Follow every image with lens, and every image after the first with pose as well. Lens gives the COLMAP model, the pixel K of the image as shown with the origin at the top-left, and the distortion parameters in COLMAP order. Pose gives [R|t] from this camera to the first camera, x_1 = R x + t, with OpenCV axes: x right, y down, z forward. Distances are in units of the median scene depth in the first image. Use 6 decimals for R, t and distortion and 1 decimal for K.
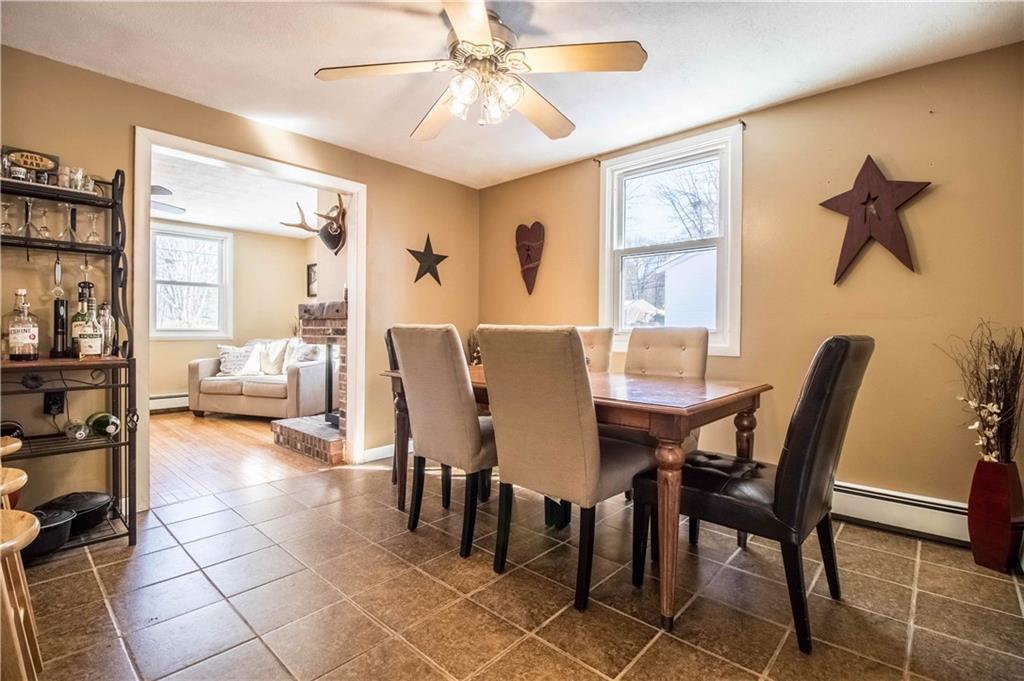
lens RADIAL K [[474.1, 0, 508.2], [0, 474.1, 332.2], [0, 0, 1]] dist [-0.012465, 0.000012]
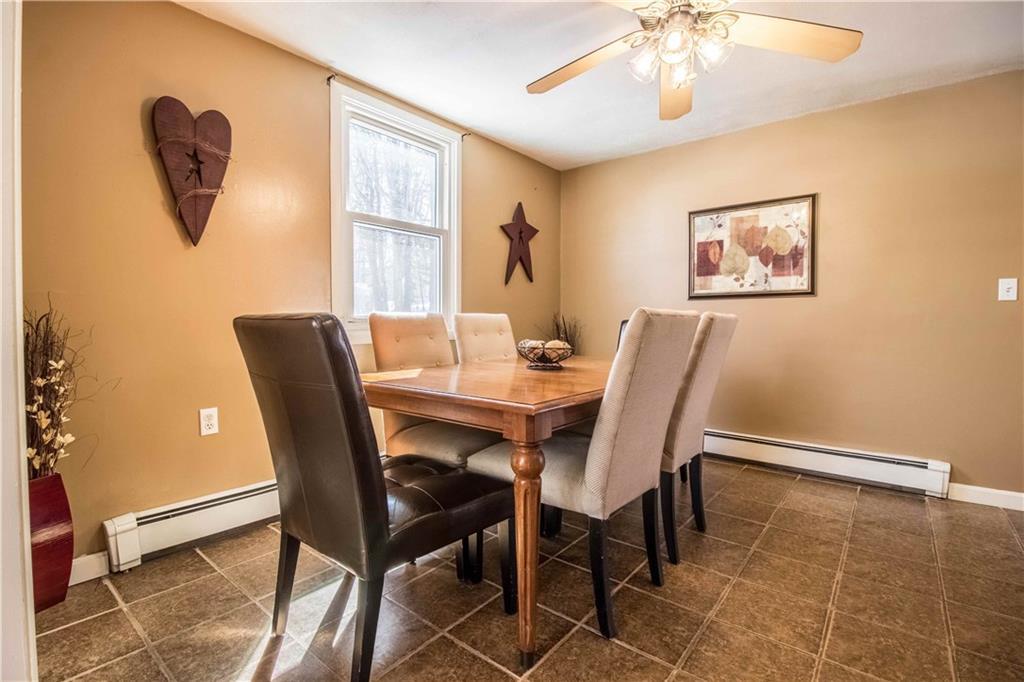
lens RADIAL K [[474.1, 0, 508.2], [0, 474.1, 332.7], [0, 0, 1]] dist [-0.012465, 0.000012]
pose [[-0.051188, -0.027949, 0.998298, -0.749232], [0.004561, 0.999591, 0.028219, 0.000491], [-0.998679, 0.005998, -0.051039, 1.081846]]
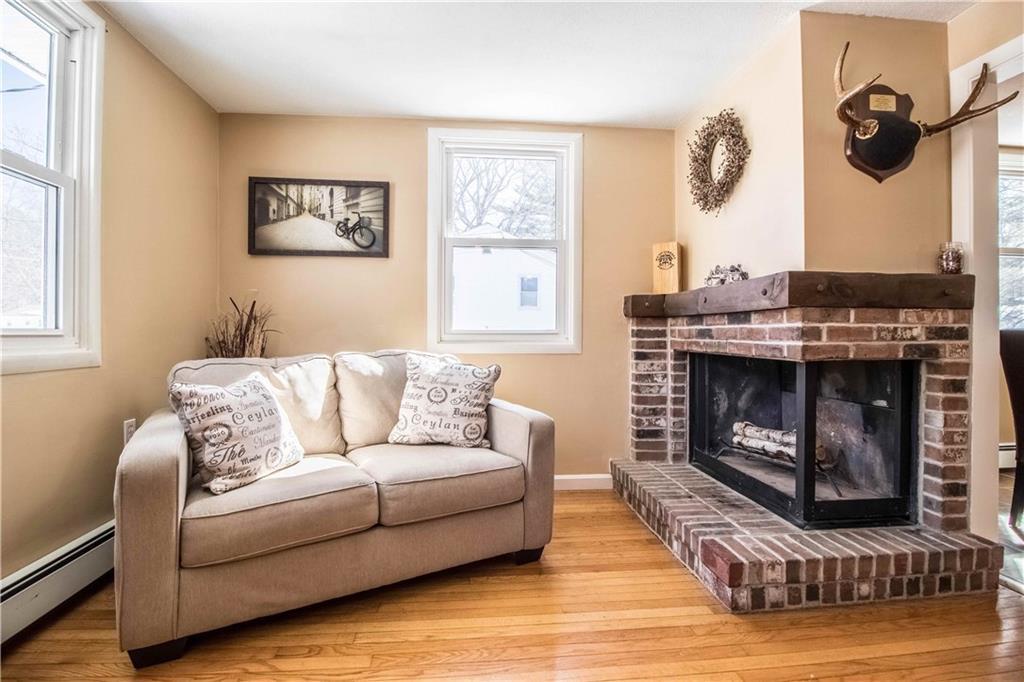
lens RADIAL K [[484.0, 0, 511.8], [0, 484.0, 327.8], [0, 0, 1]] dist [0.000403, 0.000081]
pose [[0.662575, -0.002565, 0.748992, -0.487390], [0.005719, 0.999982, -0.001634, -0.003974], [-0.748974, 0.005367, 0.662578, 0.452436]]
